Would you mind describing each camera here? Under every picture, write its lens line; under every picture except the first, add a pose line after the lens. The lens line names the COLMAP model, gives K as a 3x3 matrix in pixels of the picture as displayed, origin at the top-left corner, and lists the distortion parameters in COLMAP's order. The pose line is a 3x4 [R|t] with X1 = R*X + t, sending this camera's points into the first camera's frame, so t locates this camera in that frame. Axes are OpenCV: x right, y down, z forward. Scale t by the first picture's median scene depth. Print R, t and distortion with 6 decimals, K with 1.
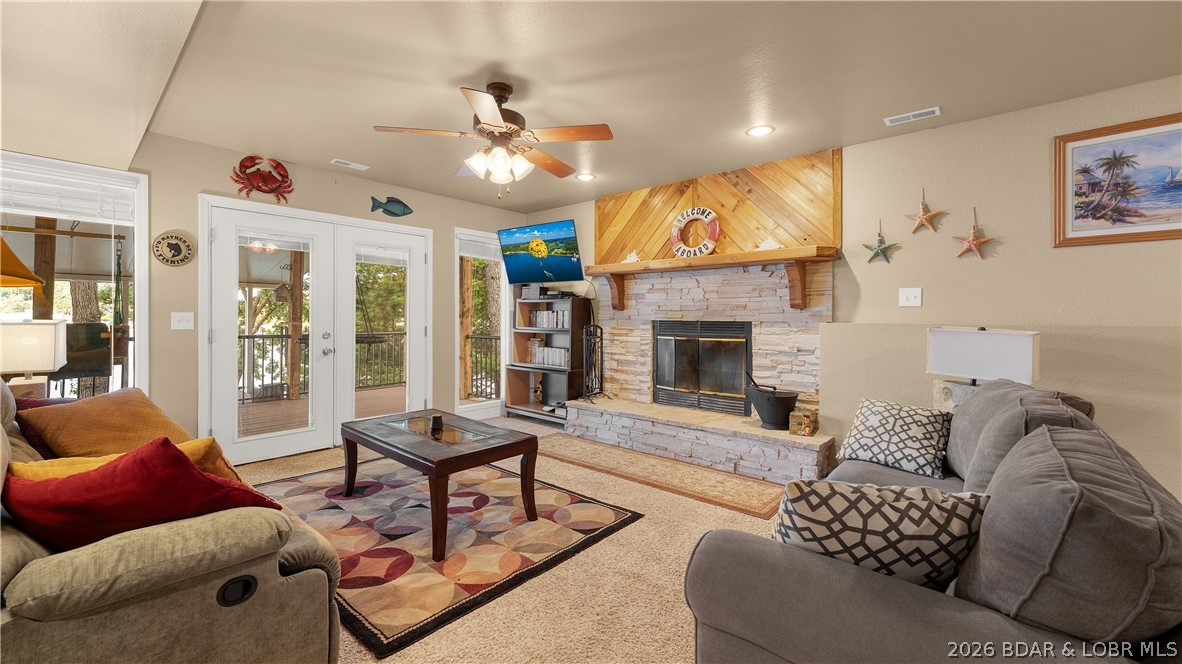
lens RADIAL K [[460.1, 0, 592.8], [0, 460.1, 318.4], [0, 0, 1]] dist [-0.000989, -0.000137]
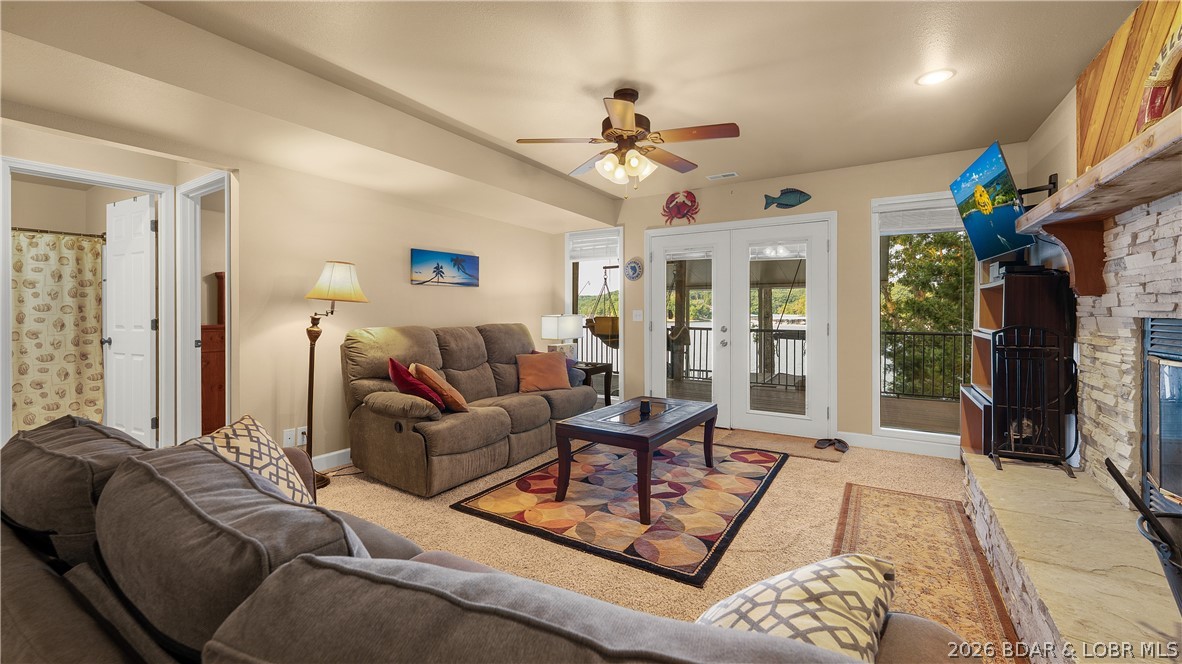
lens RADIAL K [[484.6, 0, 582.8], [0, 484.6, 313.7], [0, 0, 1]] dist [-0.007486, -0.000296]
pose [[0.147530, -0.004218, -0.989049, 0.683362], [-0.003128, 0.999984, -0.004731, 0.006443], [0.989053, 0.003791, 0.147515, 0.583209]]
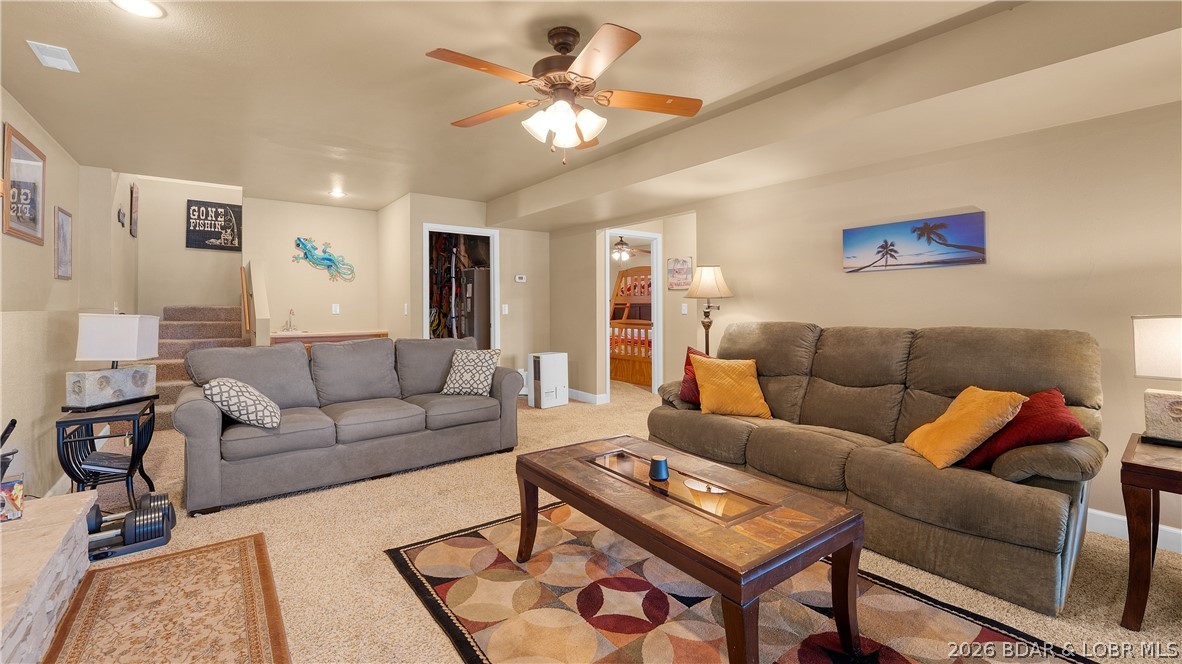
lens RADIAL K [[461.7, 0, 591.9], [0, 461.7, 304.3], [0, 0, 1]] dist [-0.020862, -0.000111]
pose [[-0.985413, -0.011021, 0.169823, -0.303549], [-0.011836, 0.999923, -0.003792, 0.002568], [-0.169768, -0.005746, -0.985467, 1.417909]]
